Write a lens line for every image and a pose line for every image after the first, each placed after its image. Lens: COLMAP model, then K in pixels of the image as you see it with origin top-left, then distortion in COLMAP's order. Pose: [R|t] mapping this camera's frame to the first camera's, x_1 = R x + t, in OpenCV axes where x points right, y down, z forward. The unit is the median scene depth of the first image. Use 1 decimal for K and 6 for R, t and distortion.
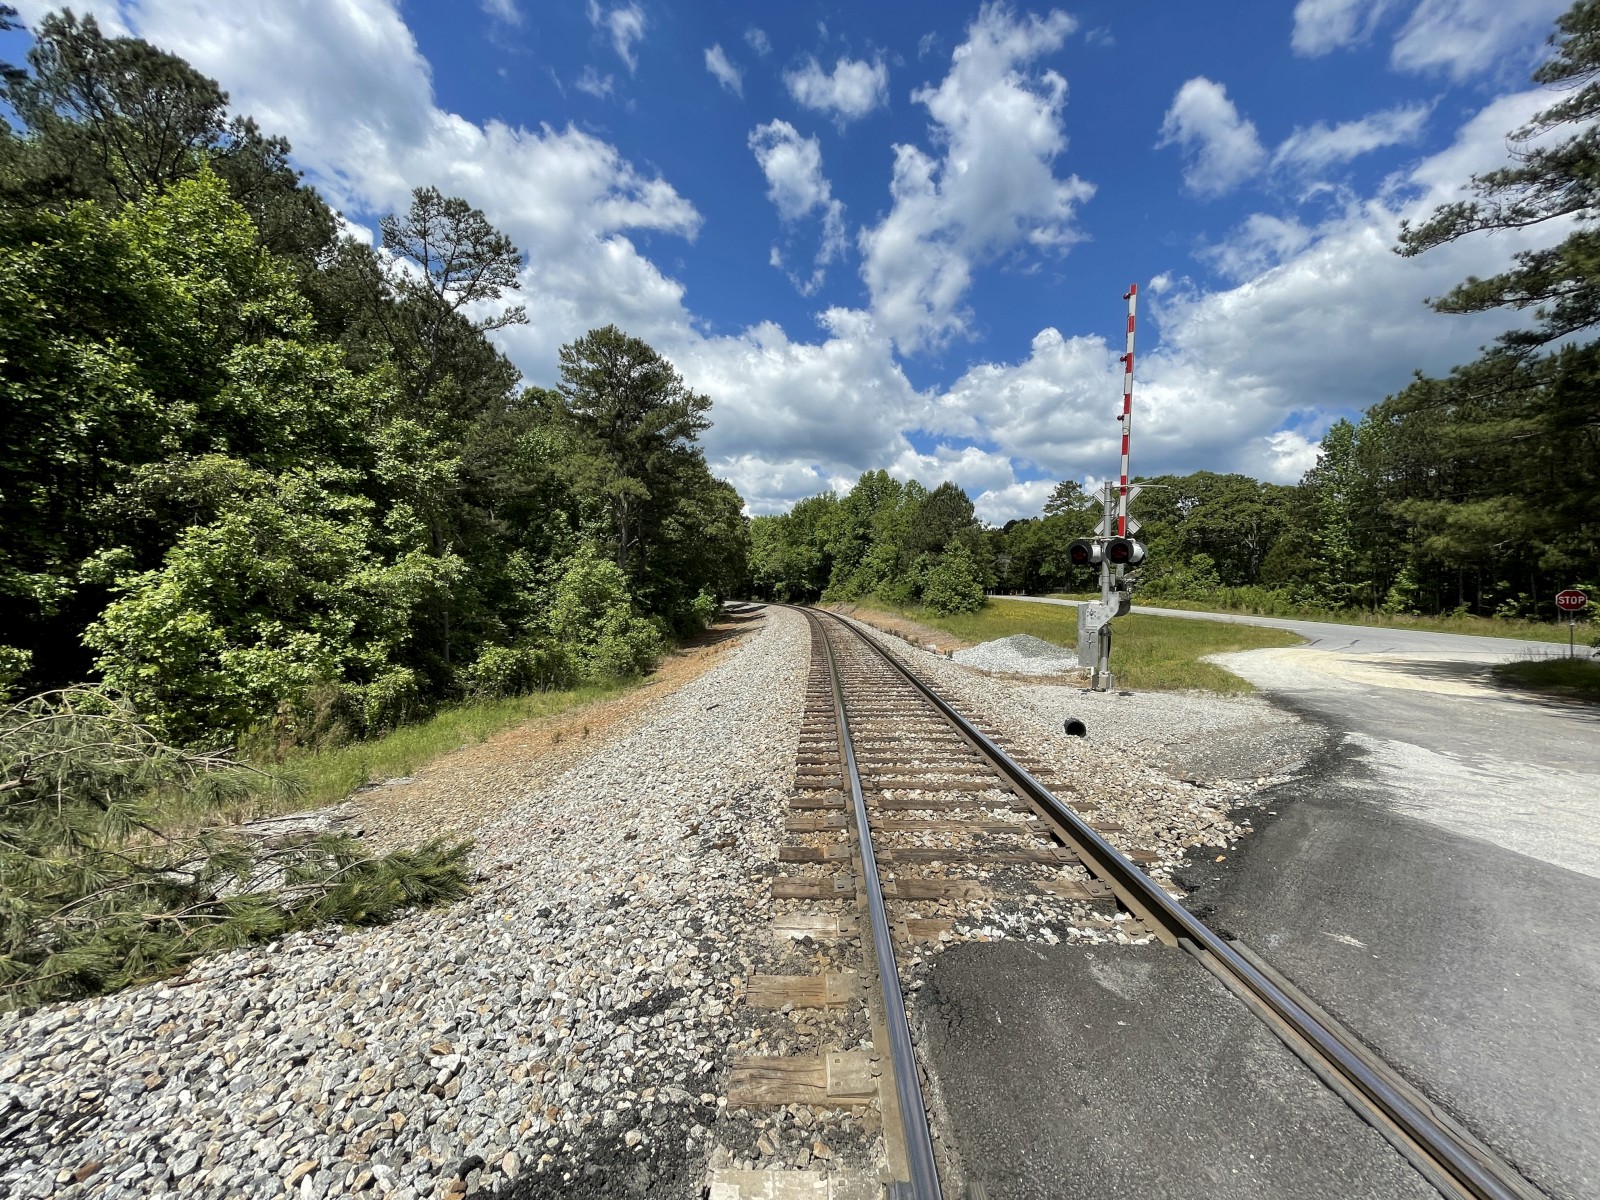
lens RADIAL K [[640.5, 0, 807.0], [0, 640.5, 597.2], [0, 0, 1]] dist [-0.001759, 0.000040]
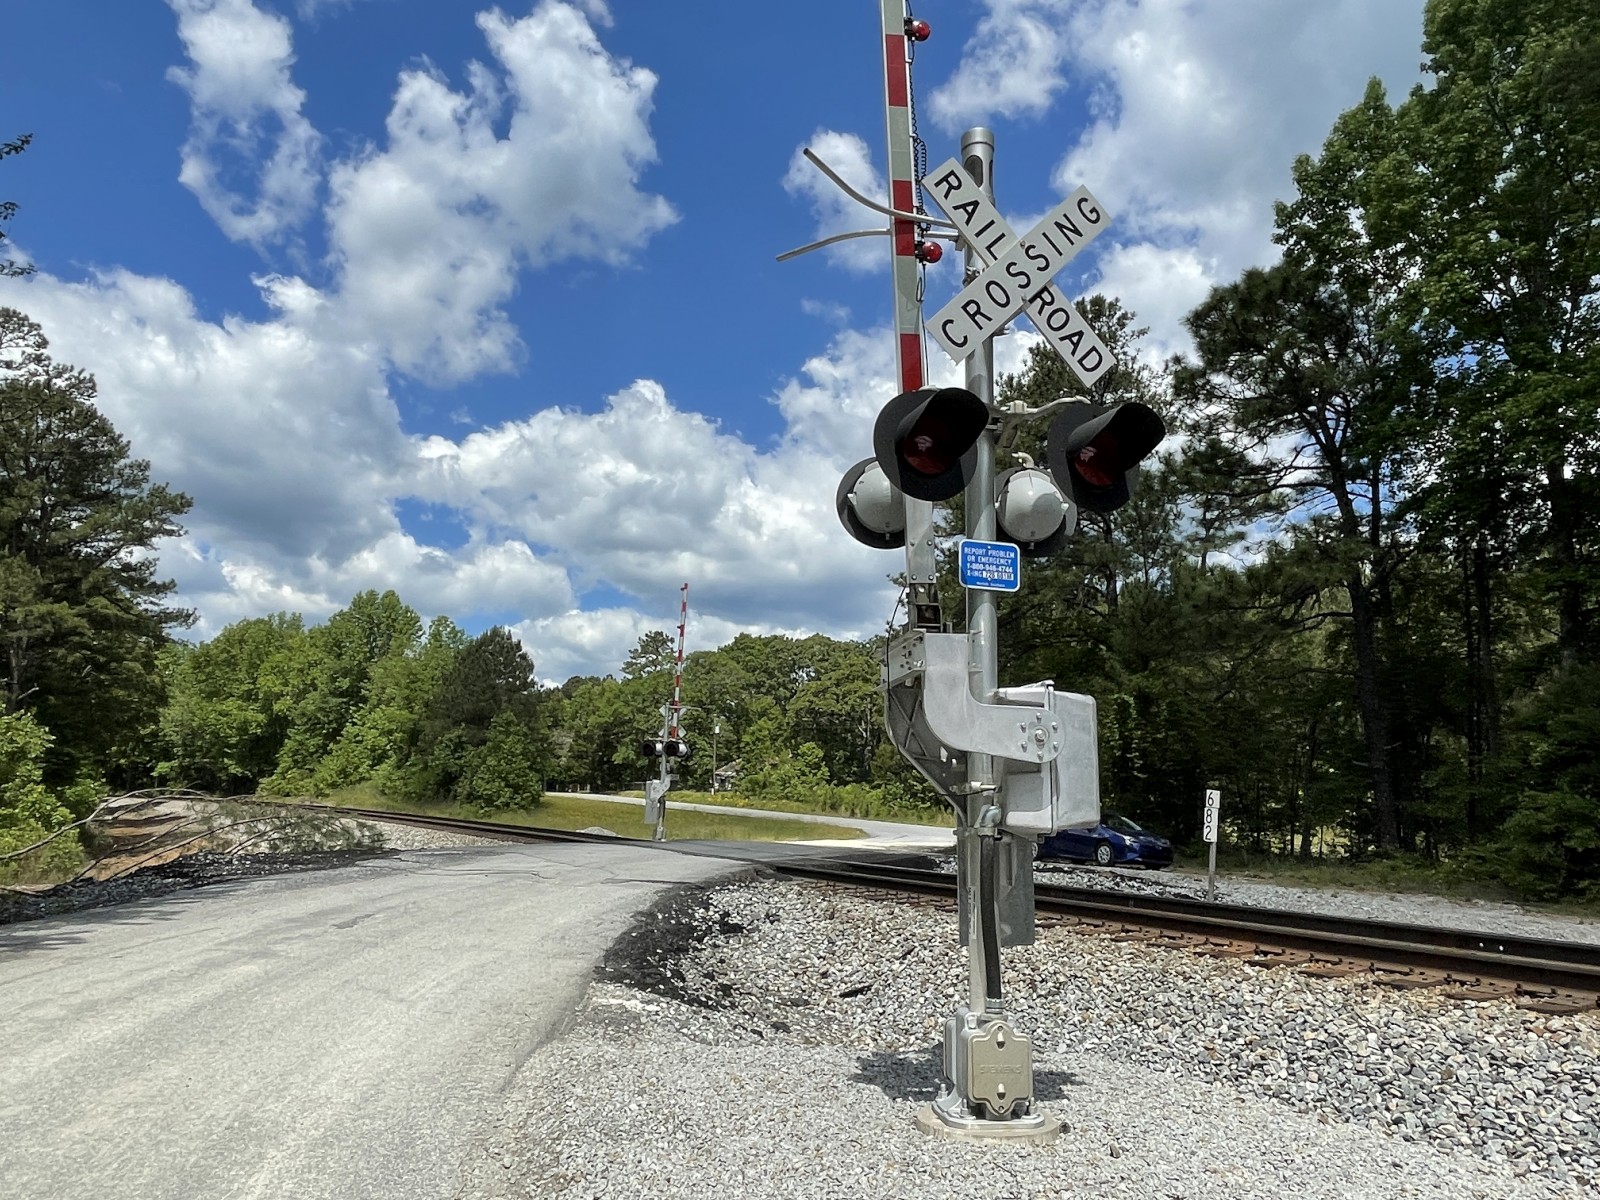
lens RADIAL K [[1124.9, 0, 807.1], [0, 1124.9, 604.9], [0, 0, 1]] dist [0.000026, -0.007547]
pose [[0.867240, 0.100499, 0.487642, -0.081338], [-0.015791, 0.984476, -0.174809, 0.007836], [-0.497640, 0.143901, 0.855364, -0.211574]]
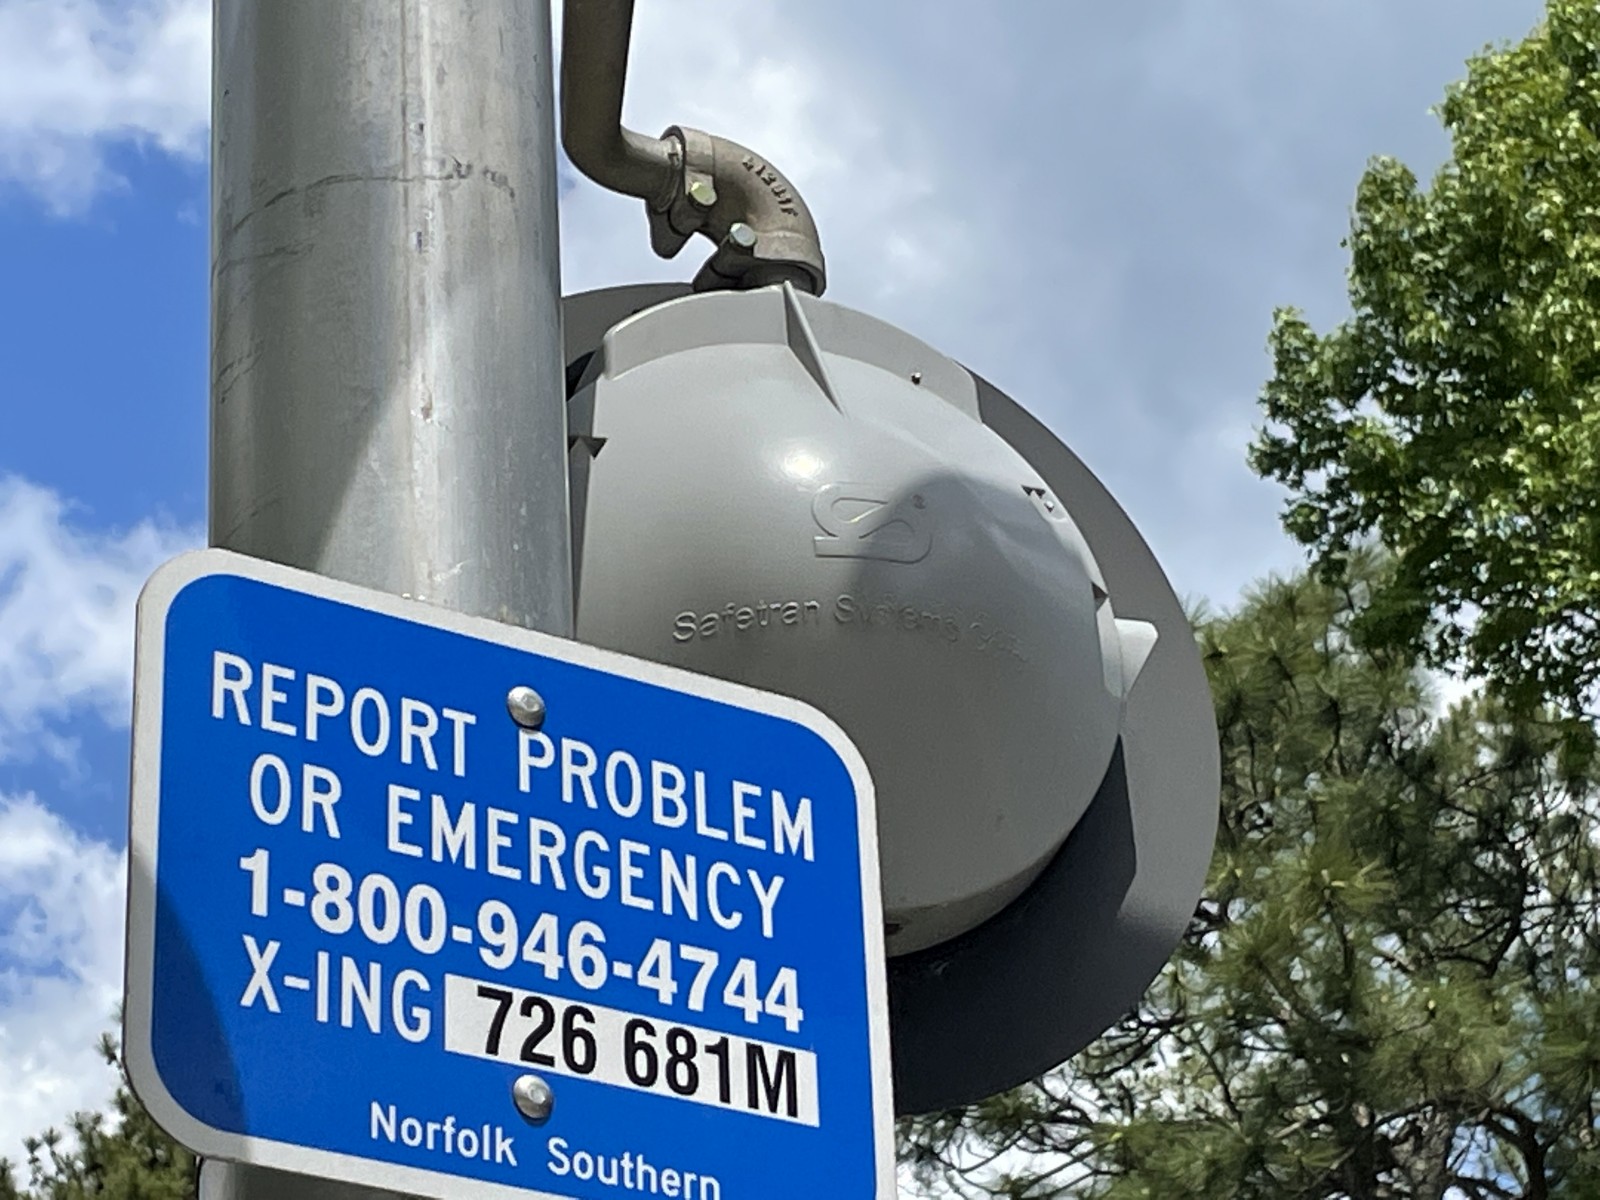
lens RADIAL K [[4433.5, 0, 812.0], [0, 4433.5, 606.7], [0, 0, 1]] dist [0.188885, 0.000000]
pose [[0.667028, 0.314356, 0.675465, -0.057984], [0.054982, 0.883383, -0.465415, 0.002909], [-0.743001, 0.347583, 0.571958, -0.180179]]
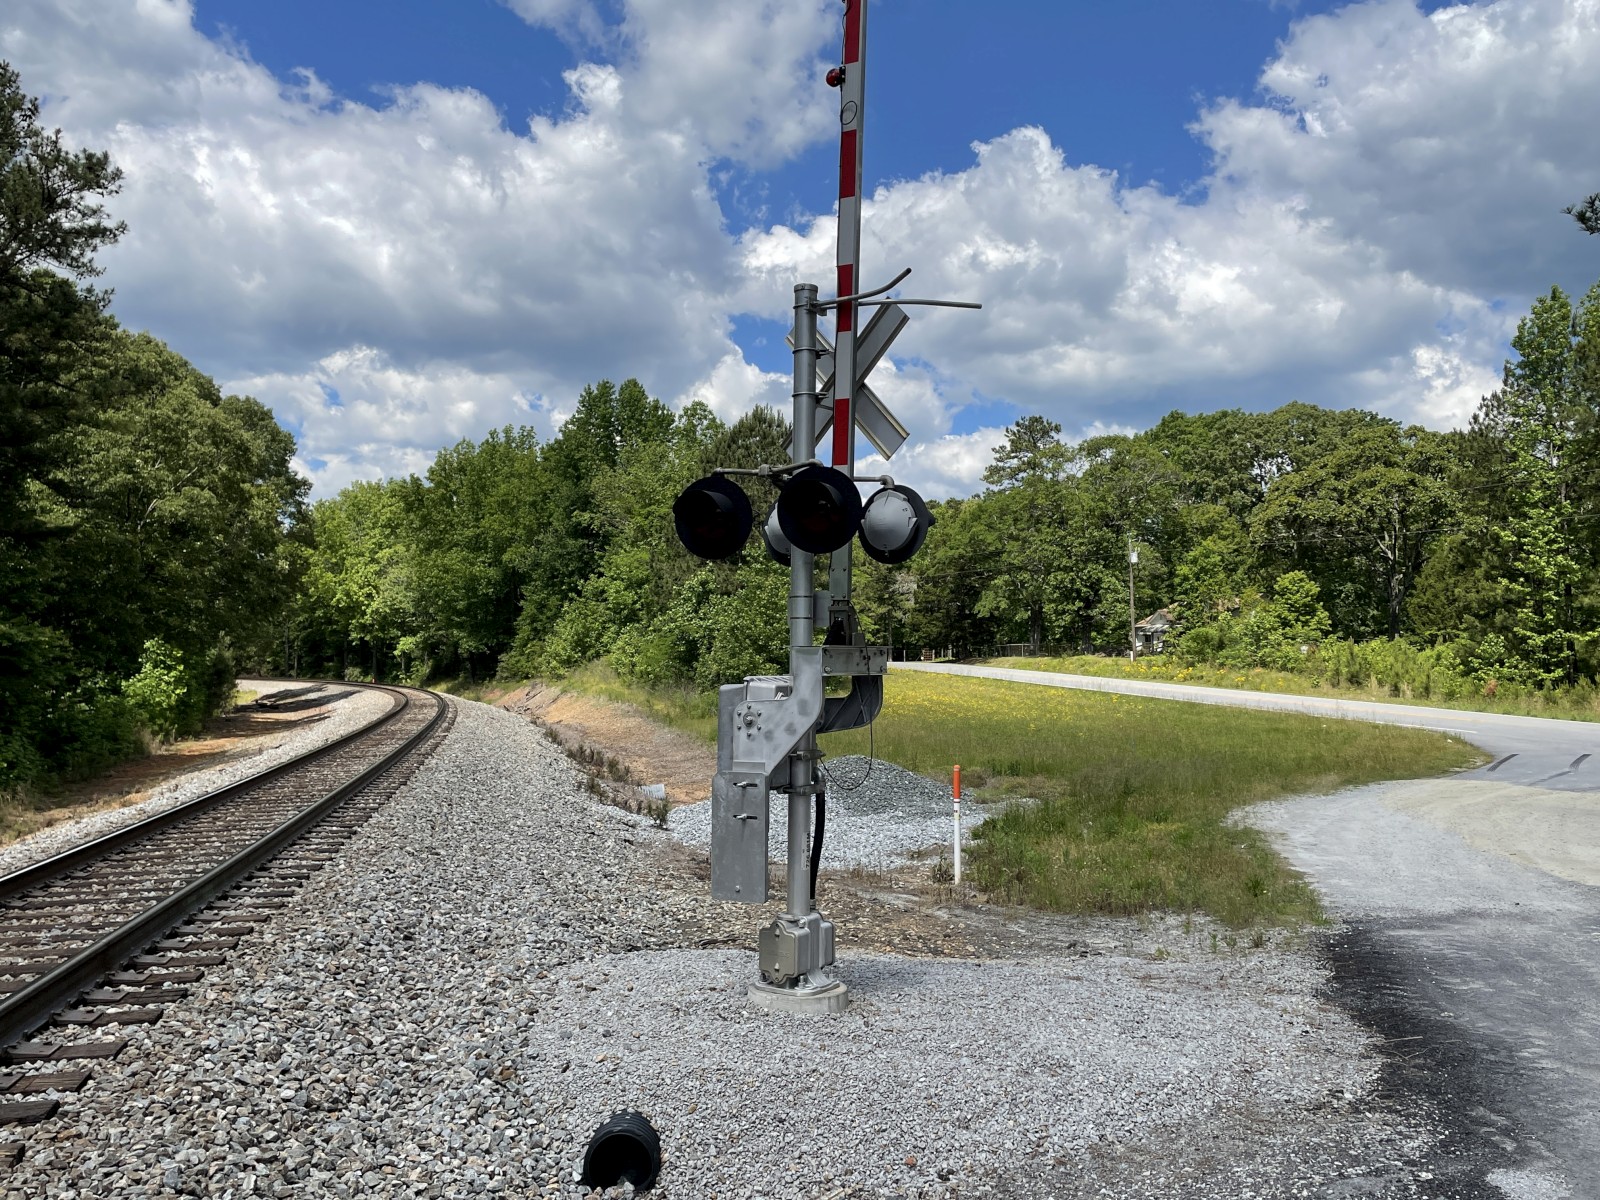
lens RADIAL K [[1389.7, 0, 785.0], [0, 1389.7, 603.9], [0, 0, 1]] dist [0.066064, -0.040212]
pose [[0.981895, -0.000311, 0.189426, 0.045658], [0.009018, 0.998941, -0.045110, 0.000143], [-0.189211, 0.046001, 0.980858, 0.048492]]
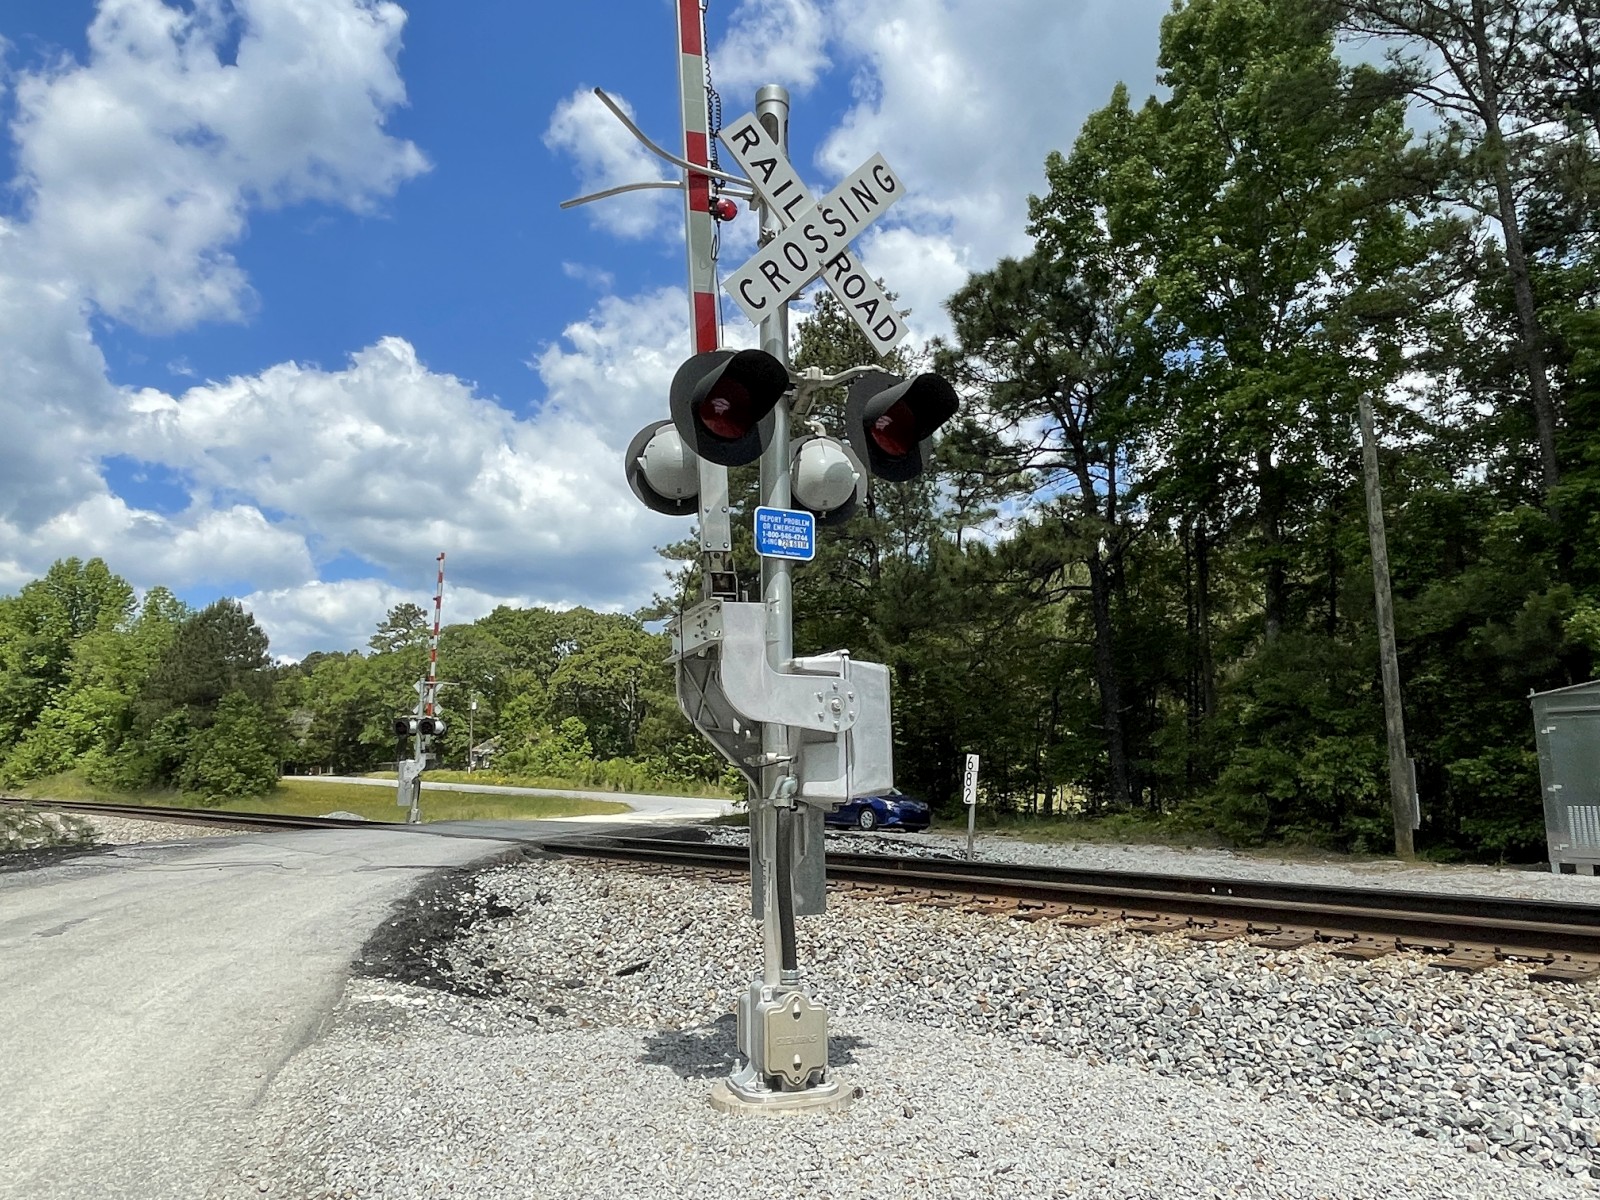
lens RADIAL K [[1124.9, 0, 807.6], [0, 1124.9, 604.7], [0, 0, 1]] dist [0.000026, -0.007547]
pose [[0.746300, 0.088999, 0.659633, -0.081600], [0.015611, 0.988407, -0.151020, 0.007760], [-0.665426, 0.123004, 0.736259, -0.209461]]
